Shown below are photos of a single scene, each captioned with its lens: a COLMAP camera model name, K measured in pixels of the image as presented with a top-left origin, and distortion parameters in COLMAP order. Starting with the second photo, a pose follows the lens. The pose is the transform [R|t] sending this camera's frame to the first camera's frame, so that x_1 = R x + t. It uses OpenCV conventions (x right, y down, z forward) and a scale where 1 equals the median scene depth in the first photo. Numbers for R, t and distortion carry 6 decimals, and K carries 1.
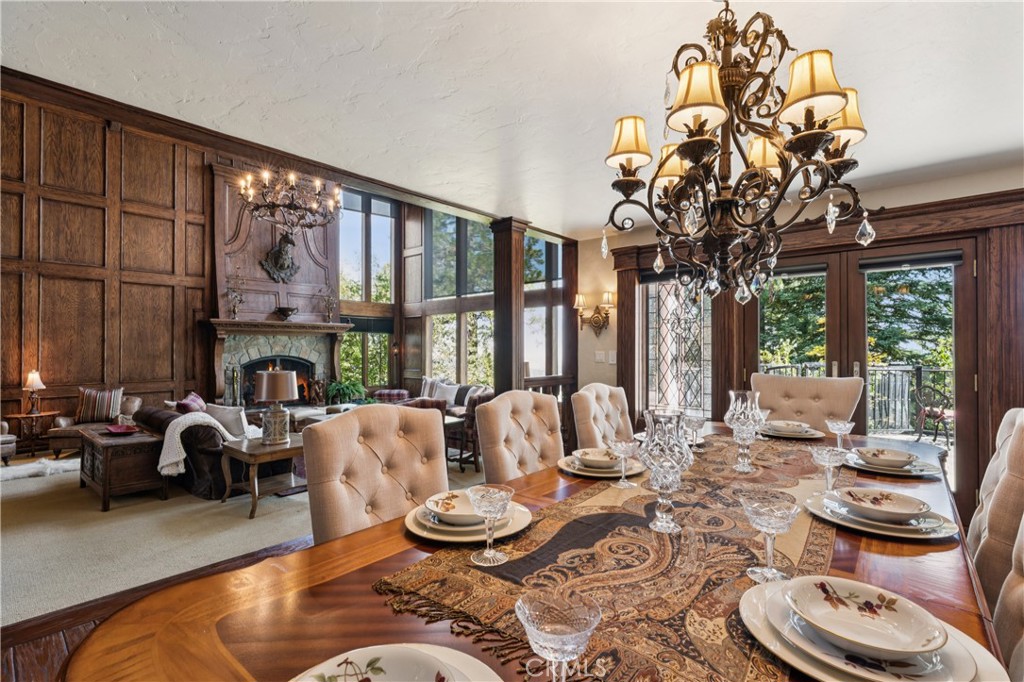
lens RADIAL K [[461.5, 0, 491.4], [0, 461.5, 344.7], [0, 0, 1]] dist [-0.003260, 0.000533]
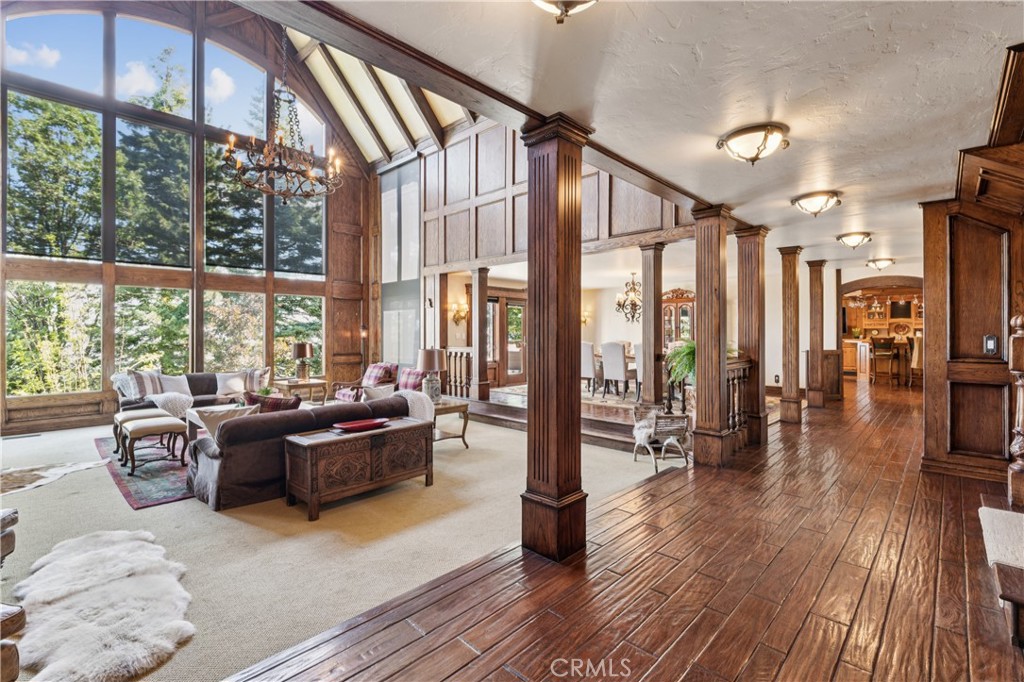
lens RADIAL K [[461.5, 0, 510.4], [0, 461.5, 332.1], [0, 0, 1]] dist [-0.003260, 0.000533]
pose [[0.050159, -0.000739, 0.998741, -0.952632], [-0.008628, 0.999962, 0.001173, 0.002385], [-0.998704, -0.008676, 0.050151, 0.379313]]
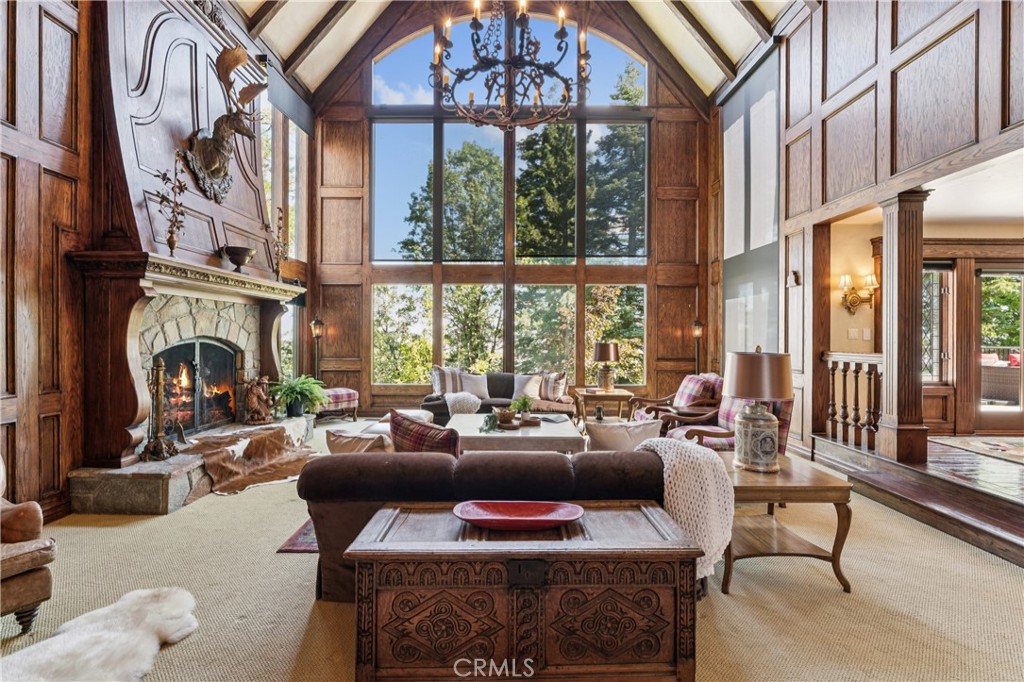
lens RADIAL K [[461.5, 0, 509.7], [0, 461.5, 338.0], [0, 0, 1]] dist [-0.003260, 0.000533]
pose [[0.748991, 0.000978, 0.662580, -0.605701], [-0.009405, 0.999914, 0.009156, 0.018729], [-0.662514, -0.013090, 0.748935, 0.403457]]
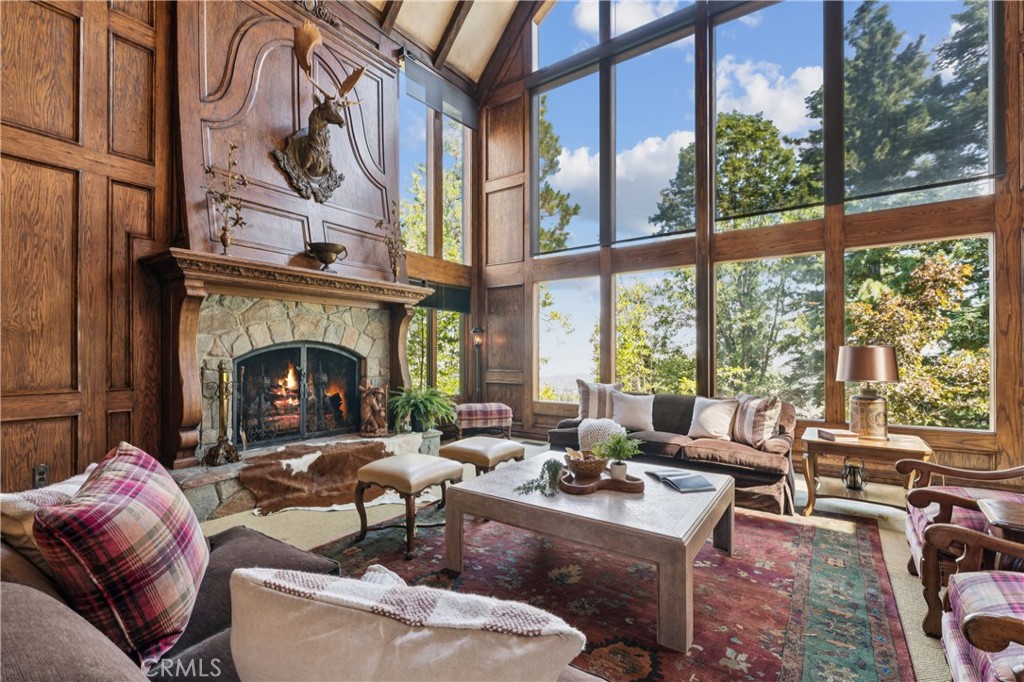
lens RADIAL K [[461.5, 0, 503.4], [0, 461.5, 350.9], [0, 0, 1]] dist [-0.003260, 0.000533]
pose [[0.993912, 0.000676, 0.110172, -0.328479], [-0.000939, 0.999997, 0.002337, 0.036424], [-0.110170, -0.002426, 0.993910, 0.507970]]
